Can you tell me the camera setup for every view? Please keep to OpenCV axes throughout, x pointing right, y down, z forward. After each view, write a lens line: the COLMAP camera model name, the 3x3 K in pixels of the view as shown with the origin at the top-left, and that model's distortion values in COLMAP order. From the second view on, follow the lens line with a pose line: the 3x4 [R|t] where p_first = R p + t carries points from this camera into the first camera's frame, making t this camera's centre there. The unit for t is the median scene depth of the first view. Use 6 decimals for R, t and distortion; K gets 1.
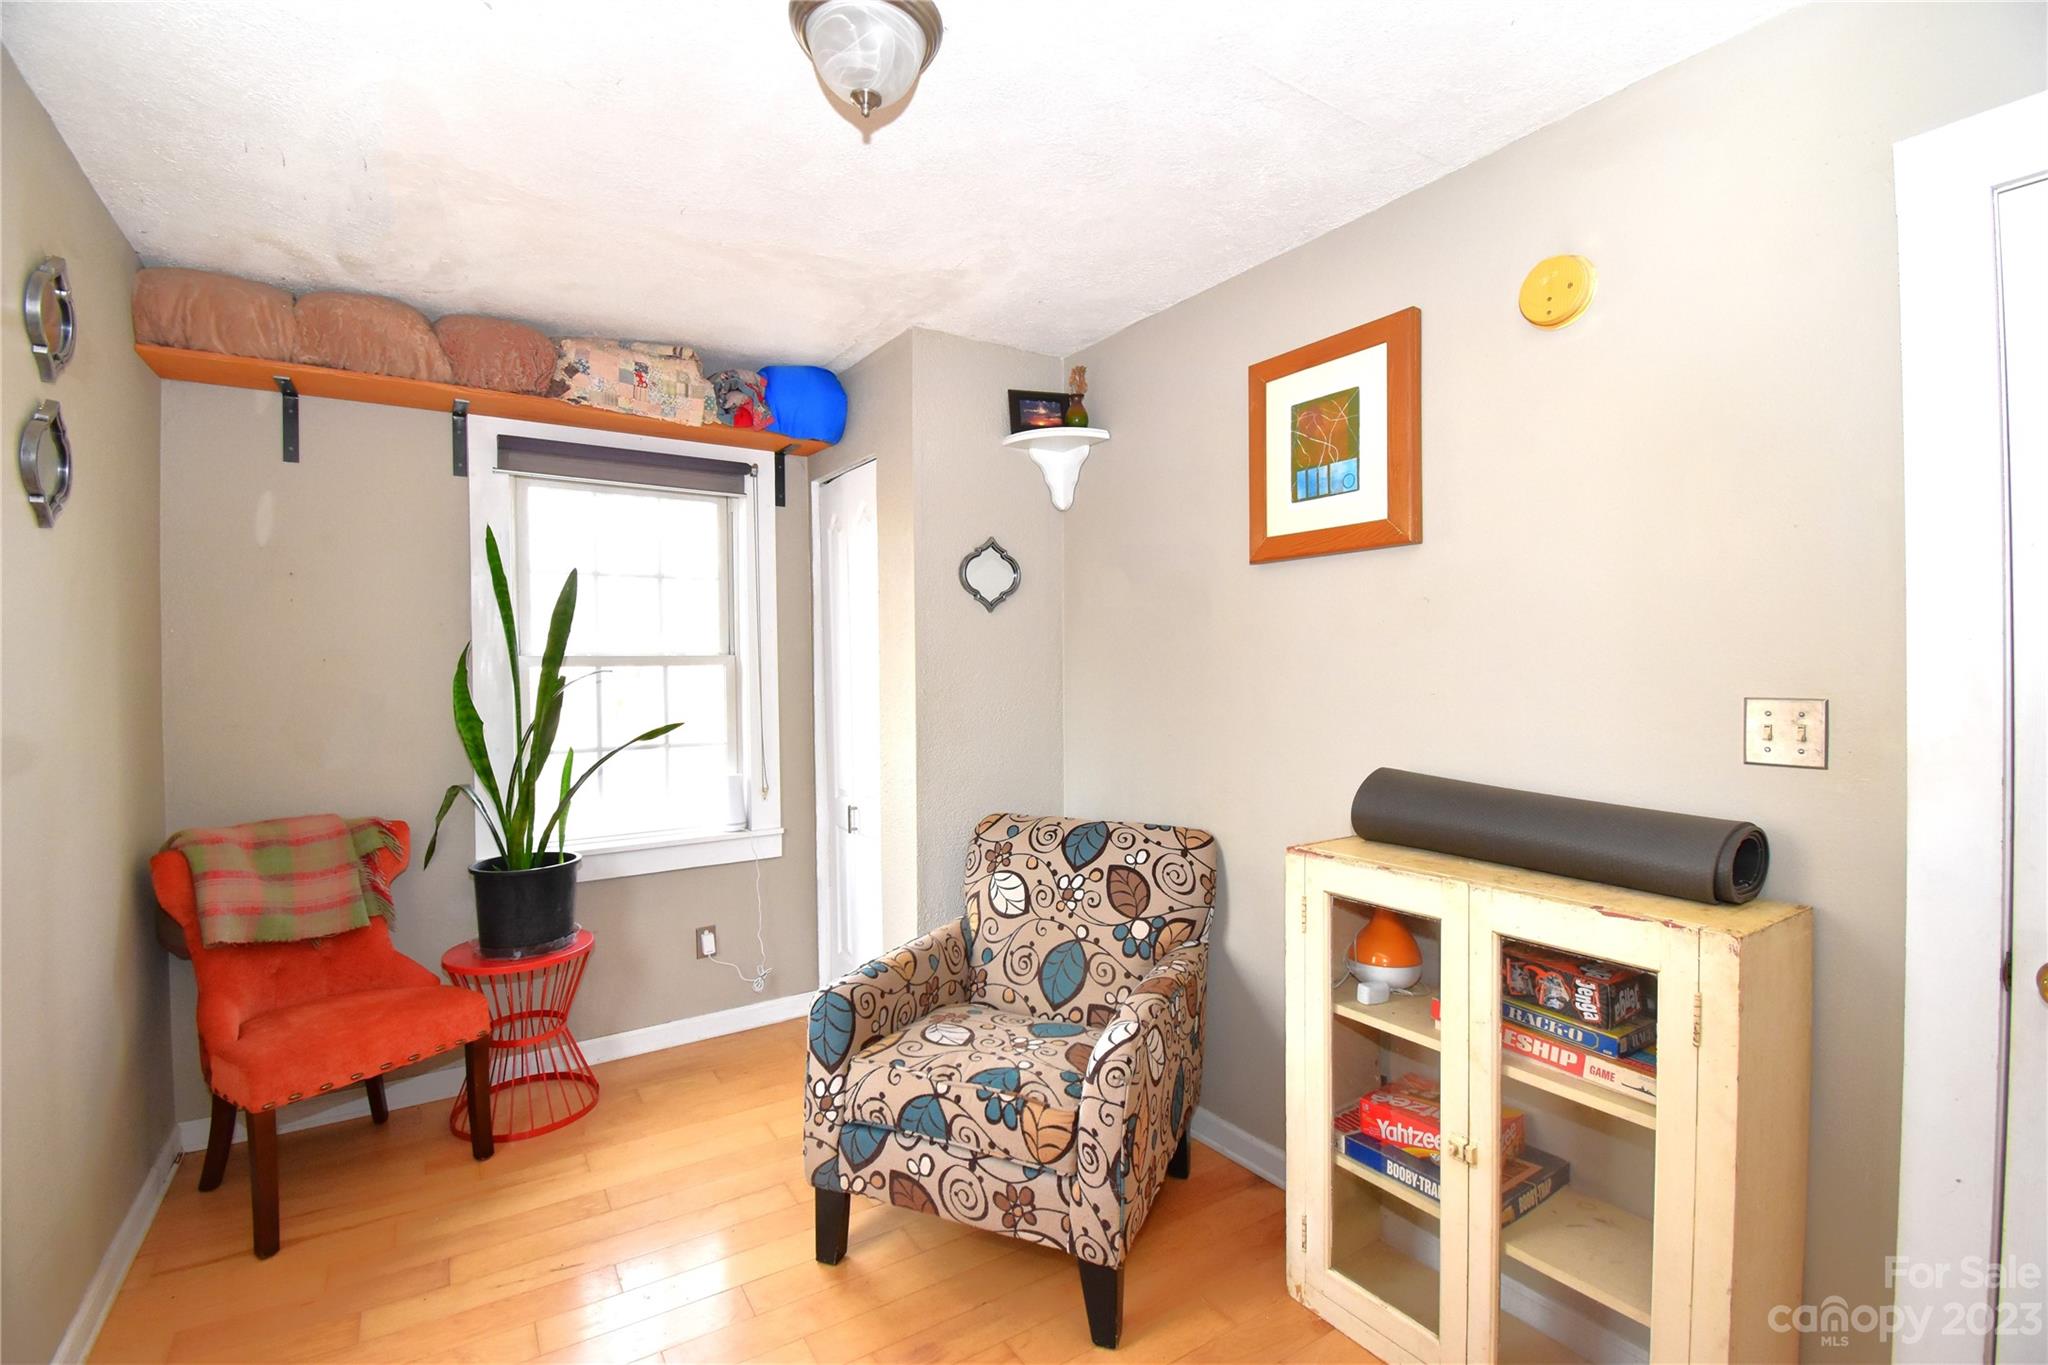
lens RADIAL K [[906.2, 0, 1024.0], [0, 906.2, 682.5], [0, 0, 1]] dist [0.023470, -0.031400]
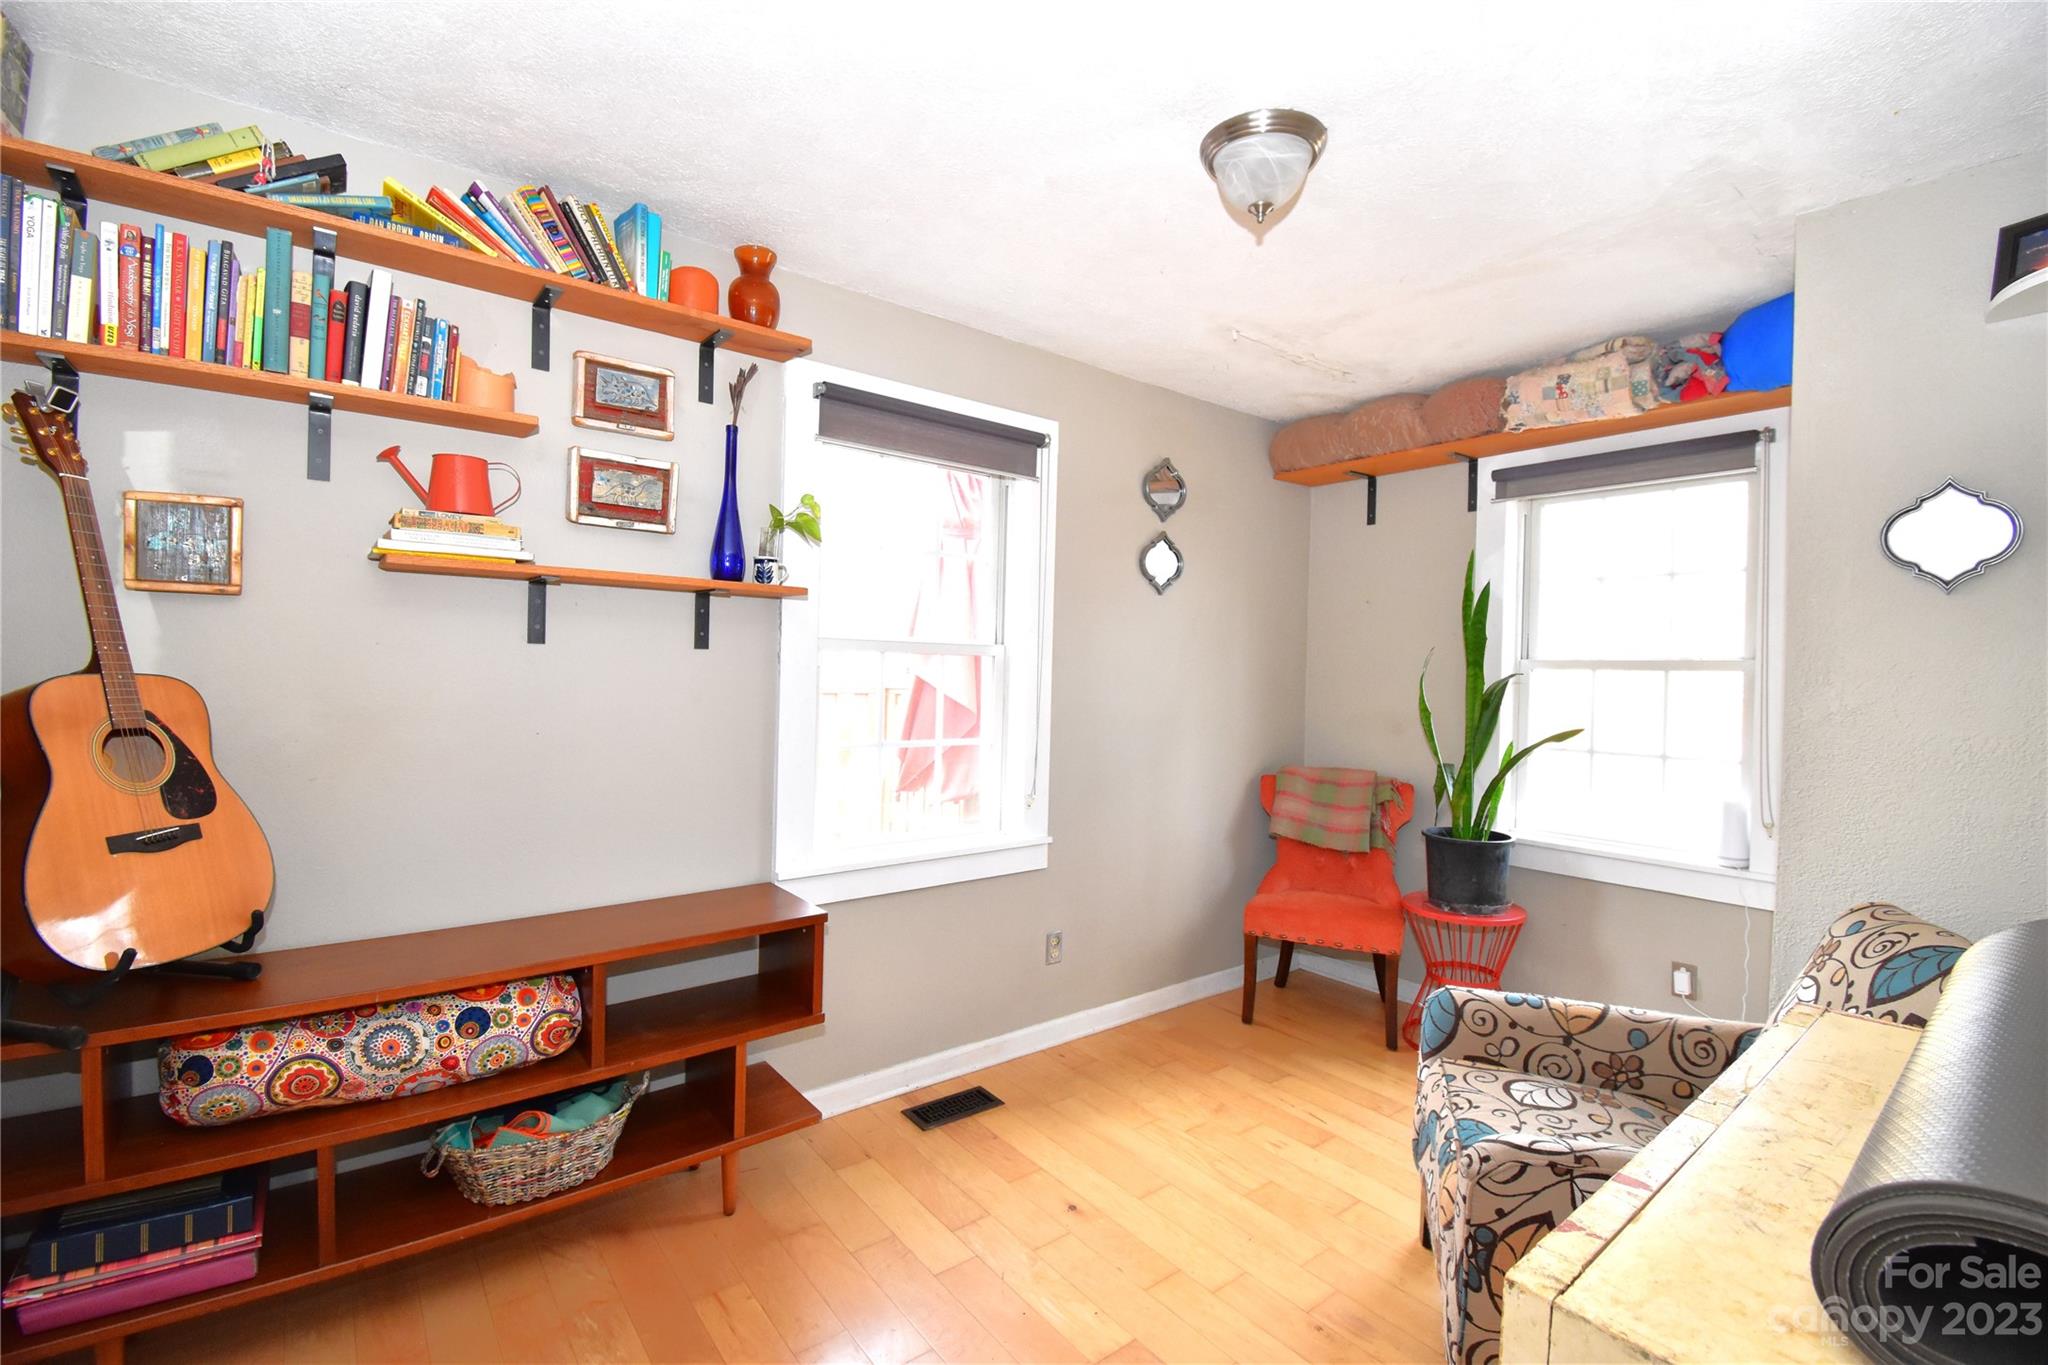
lens RADIAL K [[951.3, 0, 1070.4], [0, 951.3, 682.8], [0, 0, 1]] dist [0.023157, -0.029619]
pose [[0.093599, 0.028523, -0.995201, 0.624182], [-0.030254, 0.999209, 0.025792, -0.015277], [0.995150, 0.027695, 0.094388, 0.362442]]
